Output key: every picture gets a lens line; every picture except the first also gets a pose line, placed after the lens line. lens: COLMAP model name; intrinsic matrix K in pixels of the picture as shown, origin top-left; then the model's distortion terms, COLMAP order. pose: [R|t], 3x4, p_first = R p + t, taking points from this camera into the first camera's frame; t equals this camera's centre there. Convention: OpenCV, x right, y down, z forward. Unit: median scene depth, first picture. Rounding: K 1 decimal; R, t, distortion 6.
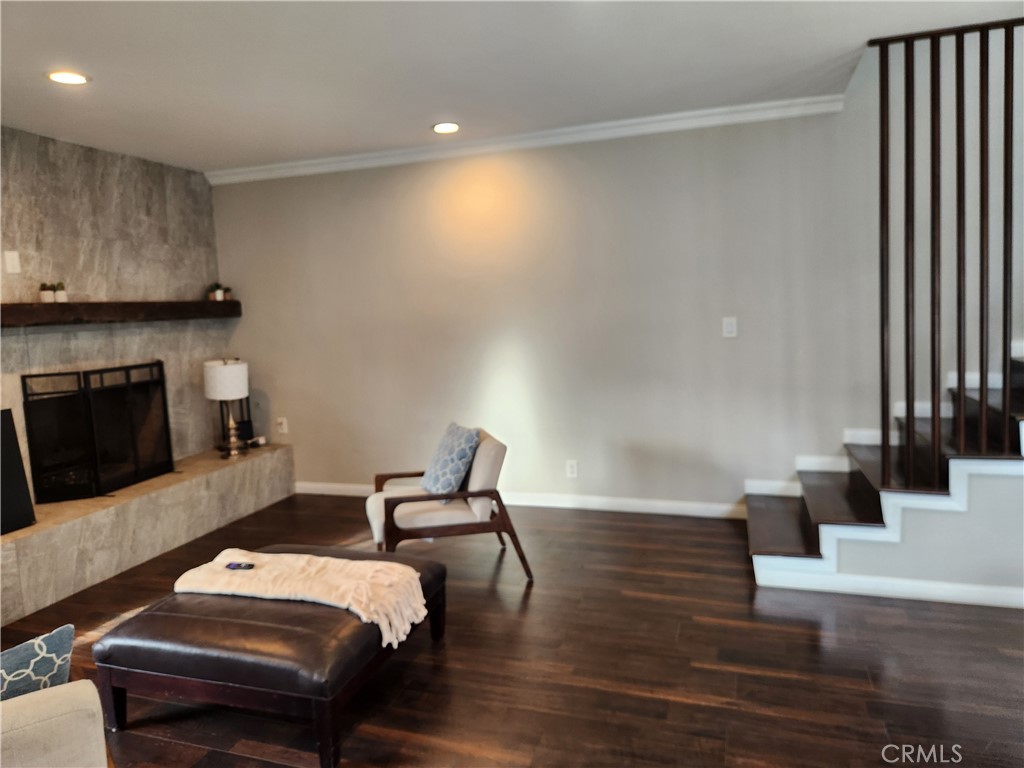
lens RADIAL K [[684.0, 0, 514.1], [0, 684.0, 376.5], [0, 0, 1]] dist [0.045980, -0.033284]
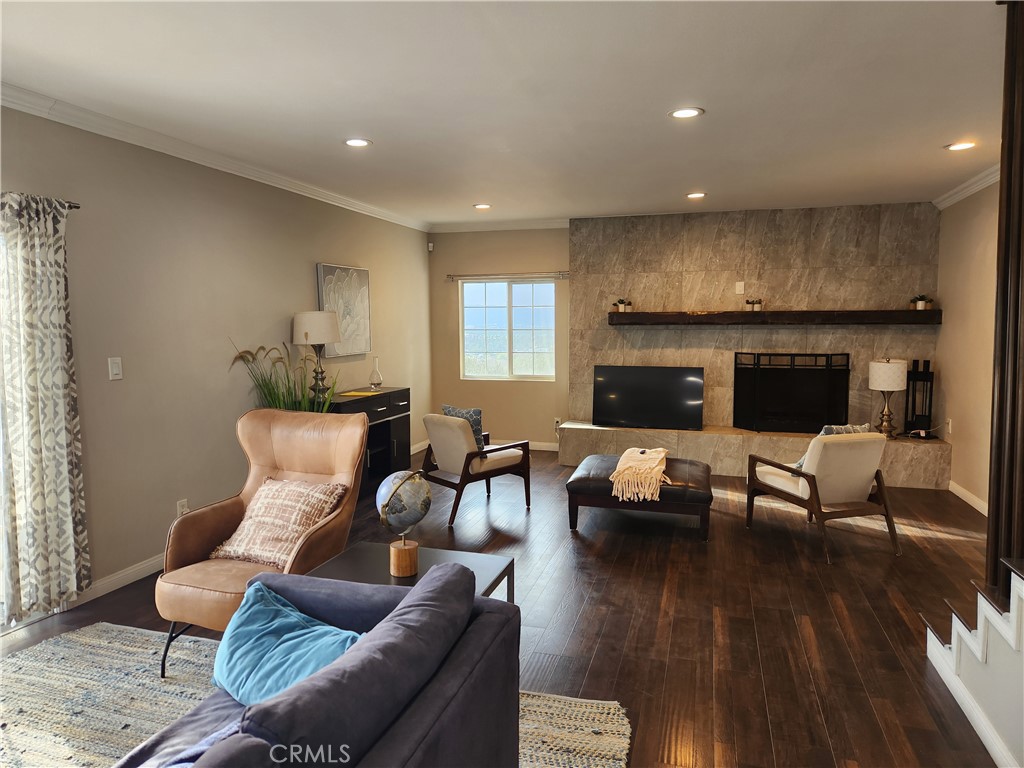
lens RADIAL K [[684.0, 0, 516.4], [0, 684.0, 385.0], [0, 0, 1]] dist [0.045980, -0.033284]
pose [[0.043502, 0.126596, -0.991000, 0.894815], [-0.109763, 0.986540, 0.121208, -0.062517], [0.993005, 0.103503, 0.056812, 0.319608]]
